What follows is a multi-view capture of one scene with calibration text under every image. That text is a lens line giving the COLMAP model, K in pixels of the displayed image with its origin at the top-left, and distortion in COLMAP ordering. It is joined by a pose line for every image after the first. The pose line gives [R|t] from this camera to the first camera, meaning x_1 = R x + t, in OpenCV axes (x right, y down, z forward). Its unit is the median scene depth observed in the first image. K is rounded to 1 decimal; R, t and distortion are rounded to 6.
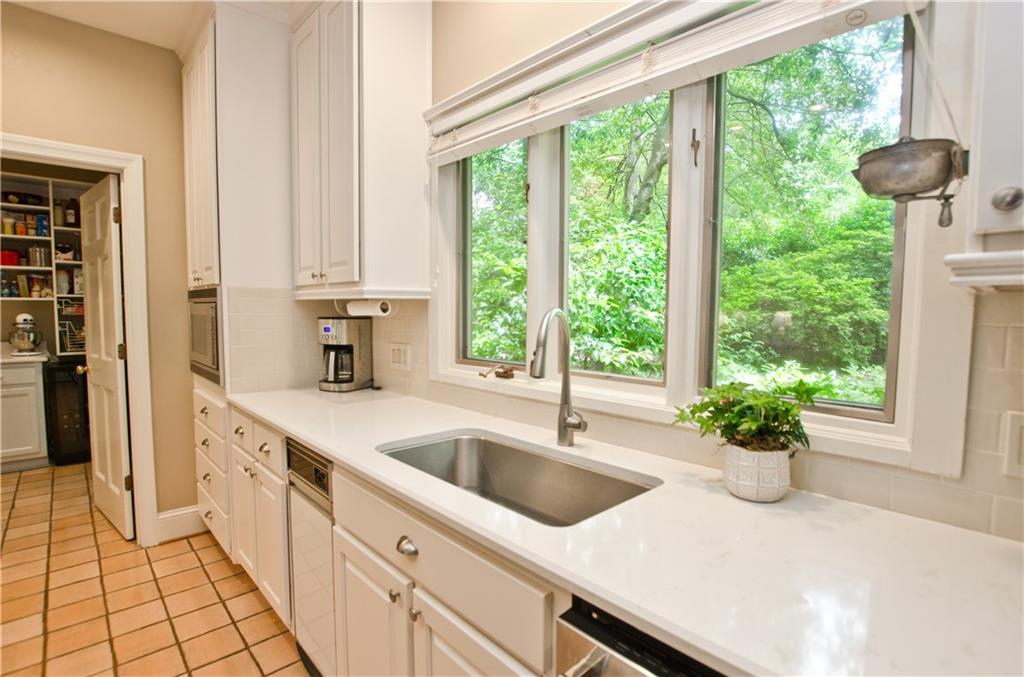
lens RADIAL K [[491.9, 0, 516.0], [0, 491.9, 342.1], [0, 0, 1]] dist [-0.005142, -0.000968]
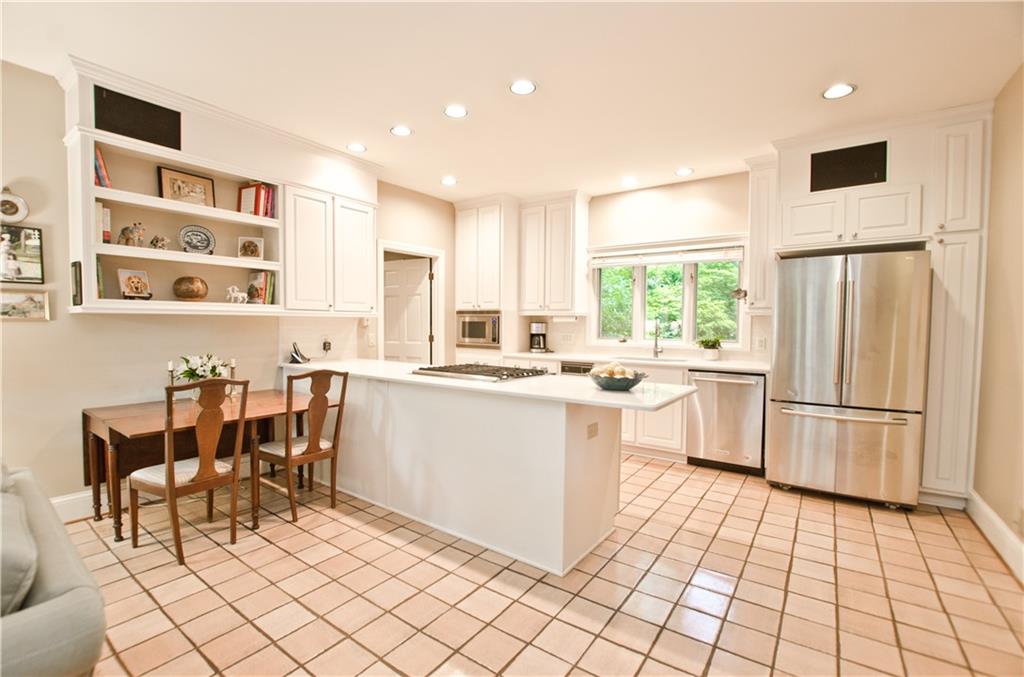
lens RADIAL K [[453.8, 0, 506.9], [0, 453.8, 342.8], [0, 0, 1]] dist [-0.021553, 0.000245]
pose [[0.982929, -0.010921, 0.183660, -0.931510], [0.014503, 0.999730, -0.018173, 0.089063], [-0.183412, 0.020527, 0.982822, -1.202380]]
